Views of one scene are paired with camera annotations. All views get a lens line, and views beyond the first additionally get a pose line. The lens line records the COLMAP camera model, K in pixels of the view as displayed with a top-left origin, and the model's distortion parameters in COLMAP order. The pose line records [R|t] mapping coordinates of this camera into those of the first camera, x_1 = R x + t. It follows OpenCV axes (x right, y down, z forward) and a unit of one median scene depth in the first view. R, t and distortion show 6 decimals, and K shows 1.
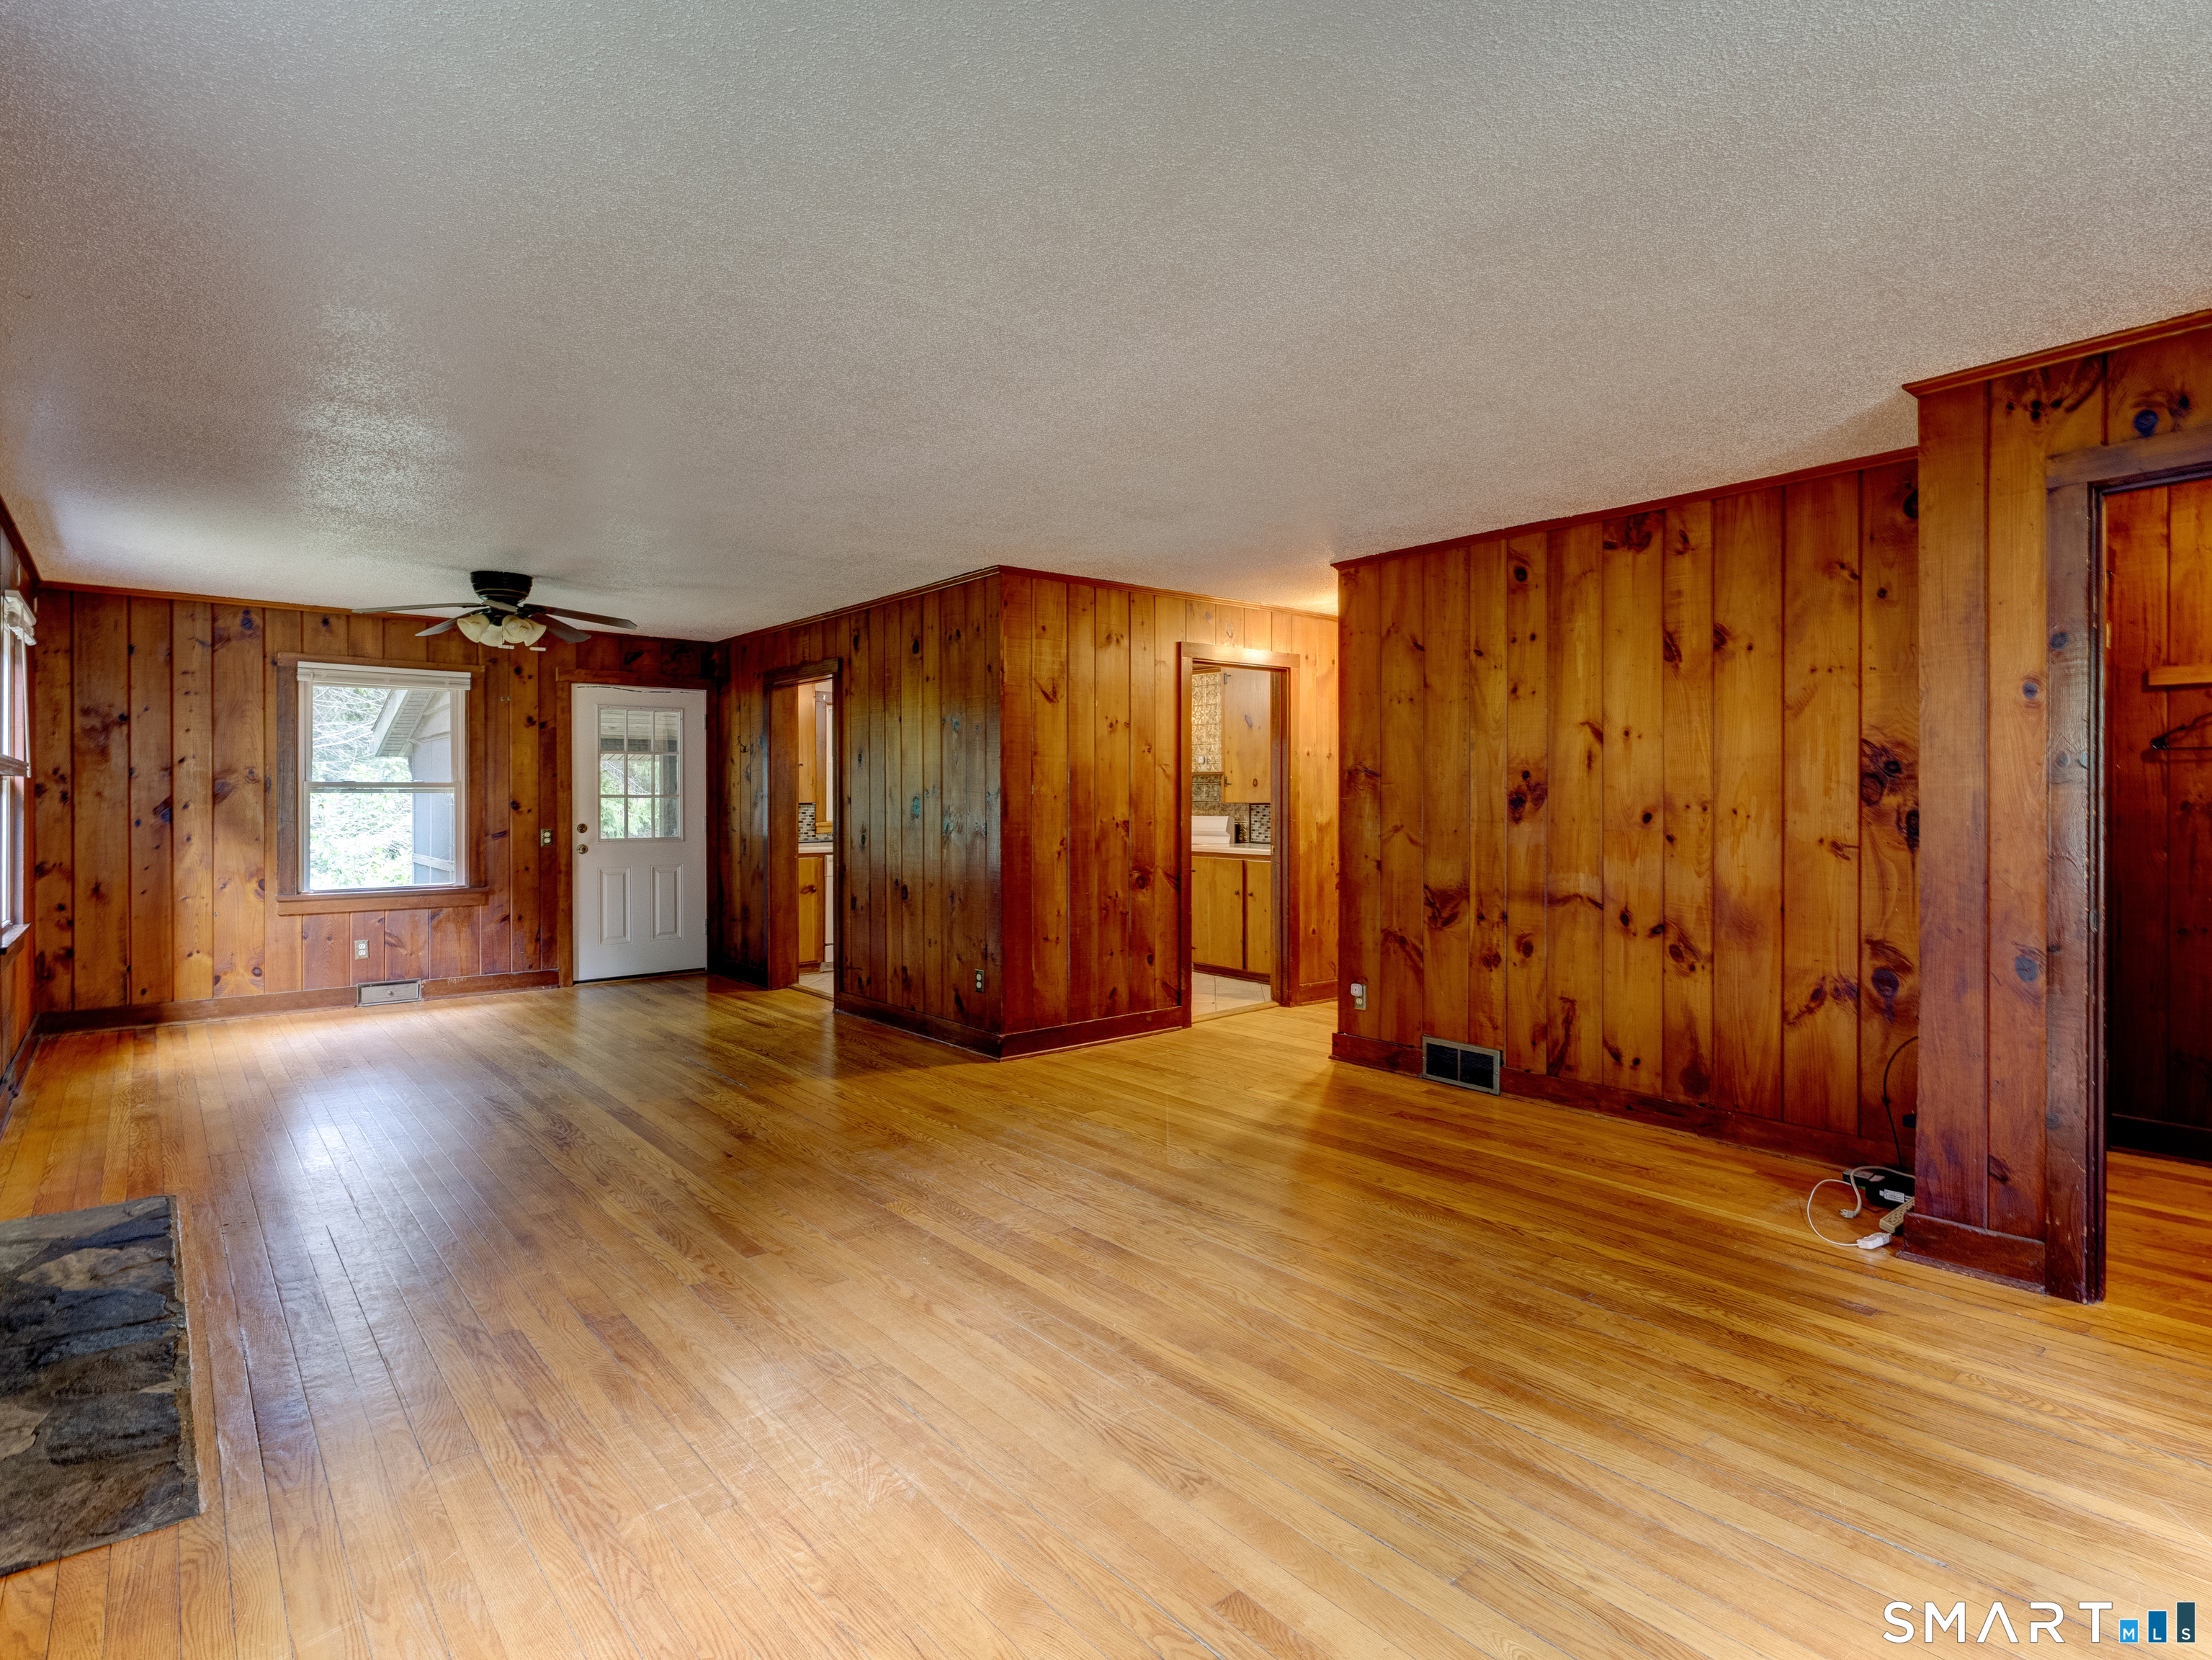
lens RADIAL K [[1185.5, 0, 1105.4], [0, 1185.5, 819.2], [0, 0, 1]] dist [0.017417, -0.000864]
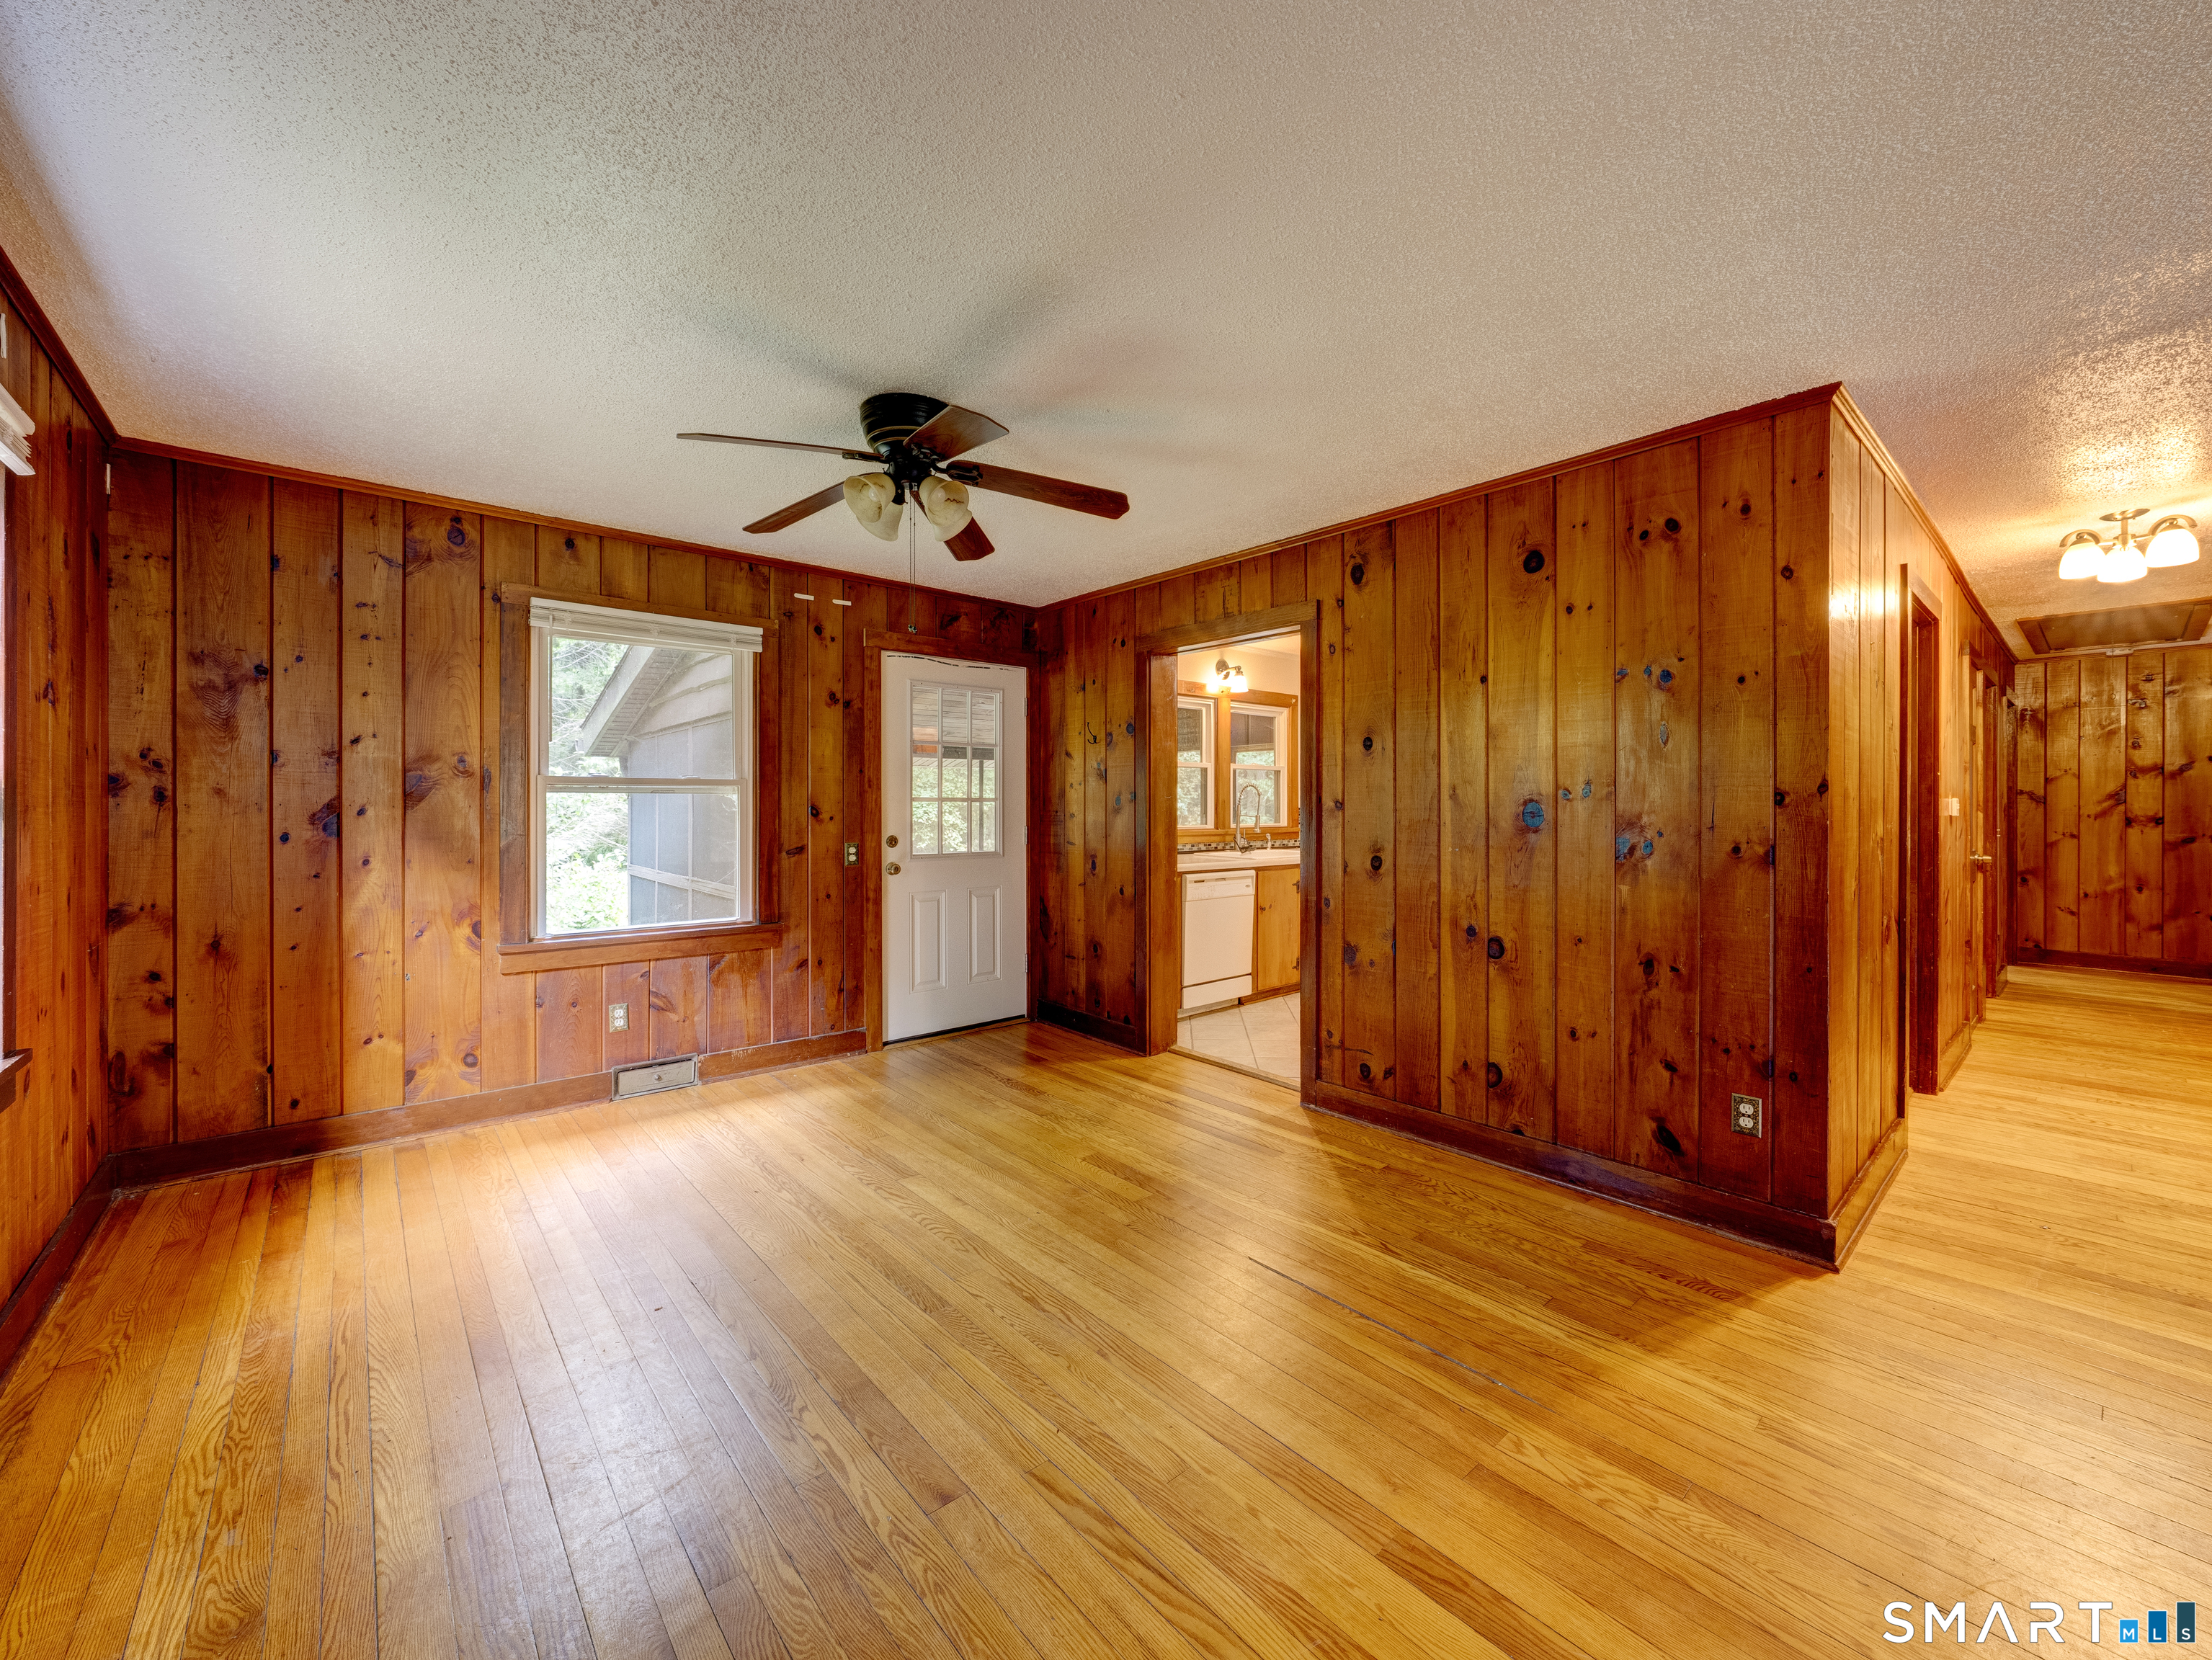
lens RADIAL K [[887.9, 0, 1110.6], [0, 887.9, 822.1], [0, 0, 1]] dist [-0.002997, 0.000788]
pose [[0.999476, 0.001637, 0.032341, -0.372541], [-0.001617, 0.999998, -0.000648, -0.005317], [-0.032342, 0.000596, 0.999477, 0.499473]]
